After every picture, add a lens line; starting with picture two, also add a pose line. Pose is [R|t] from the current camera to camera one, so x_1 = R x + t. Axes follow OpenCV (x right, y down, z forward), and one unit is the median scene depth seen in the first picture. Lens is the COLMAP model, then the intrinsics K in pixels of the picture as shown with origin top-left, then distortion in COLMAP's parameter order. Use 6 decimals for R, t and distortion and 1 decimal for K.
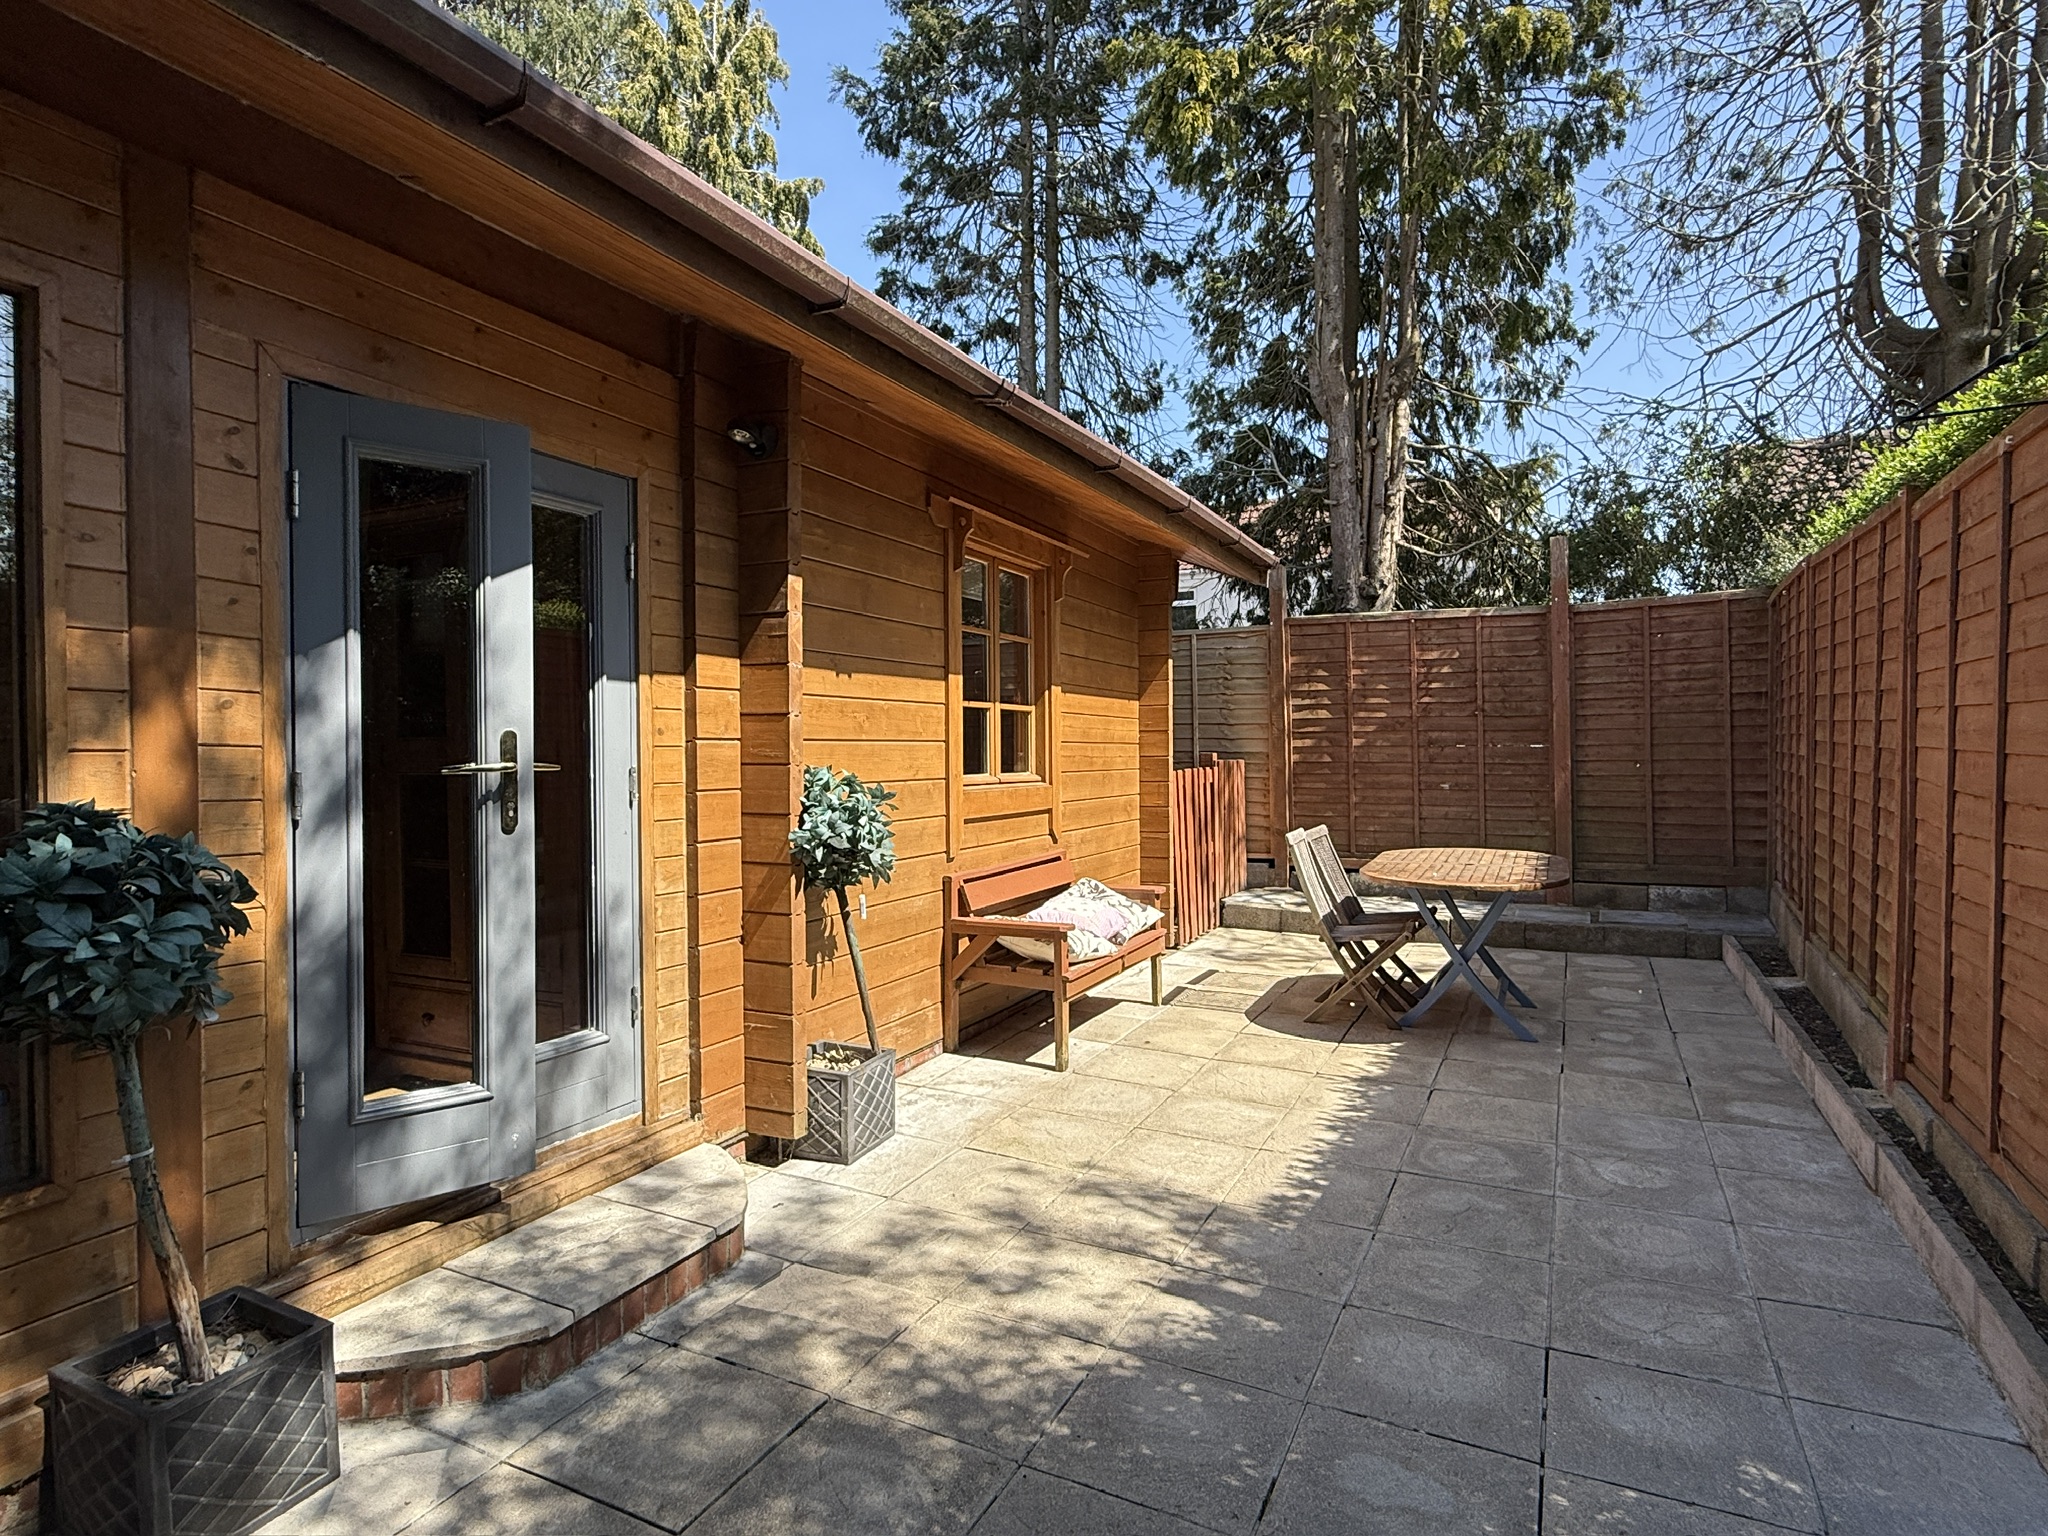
lens RADIAL K [[1084.7, 0, 1030.1], [0, 1084.7, 764.6], [0, 0, 1]] dist [-0.012559, -0.002155]
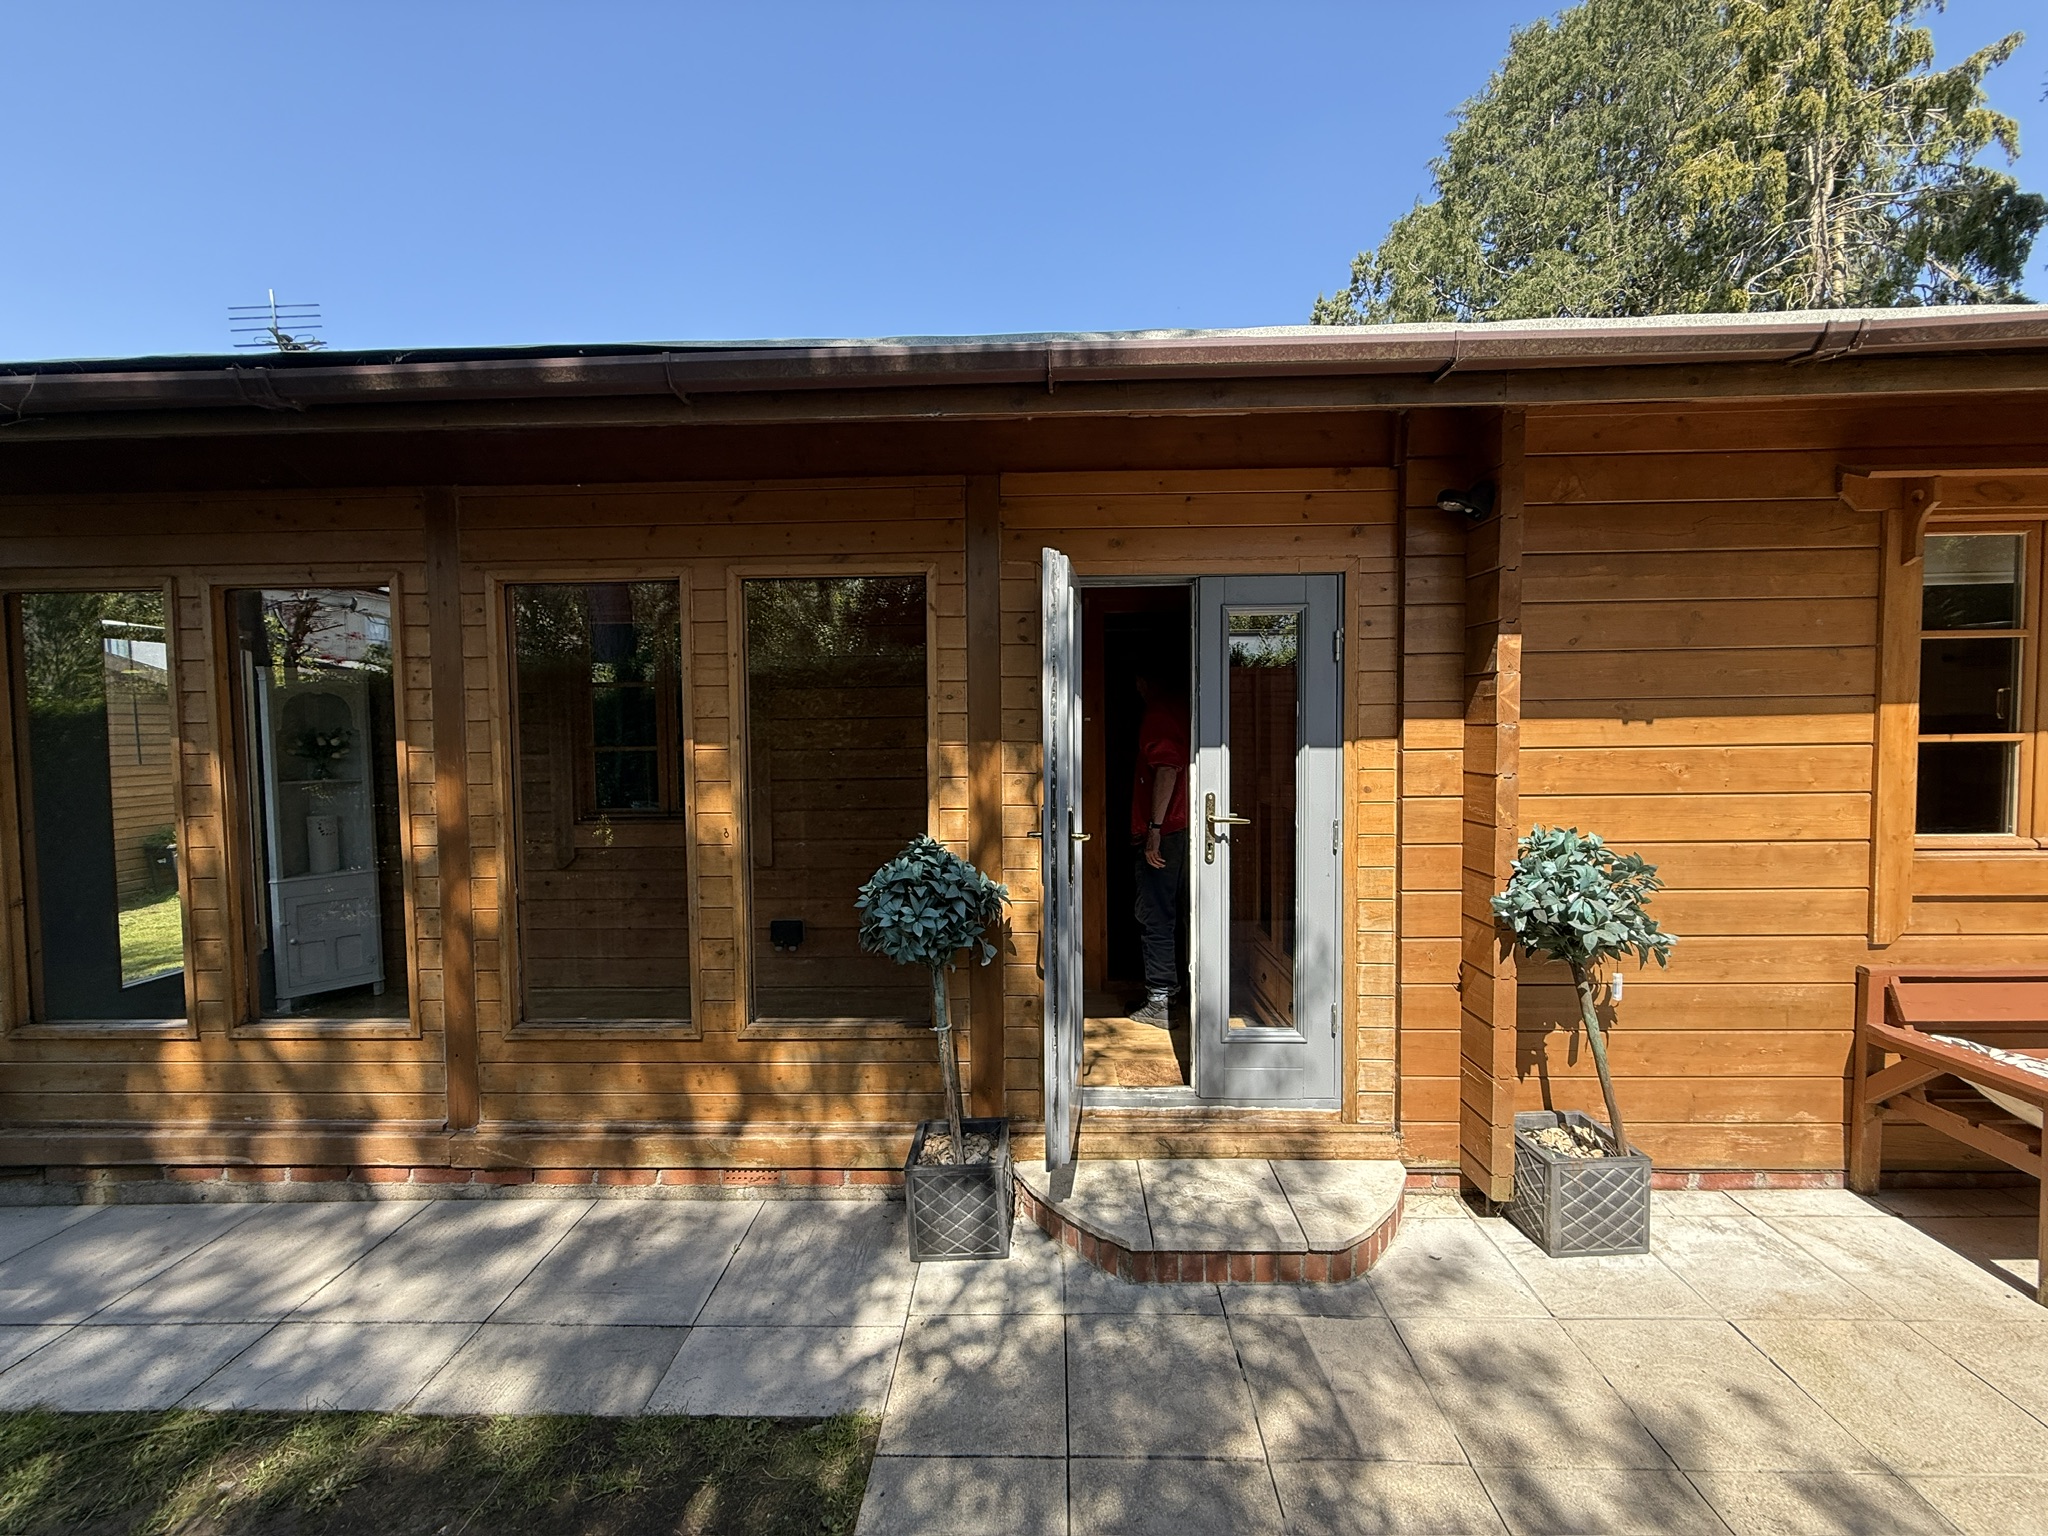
lens RADIAL K [[803.5, 0, 1028.1], [0, 803.5, 763.1], [0, 0, 1]] dist [-0.003384, -0.000157]
pose [[0.402920, 0.040014, -0.914360, 0.272880], [-0.003428, 0.999103, 0.042211, -0.088014], [0.915229, -0.013873, 0.402696, 0.314884]]
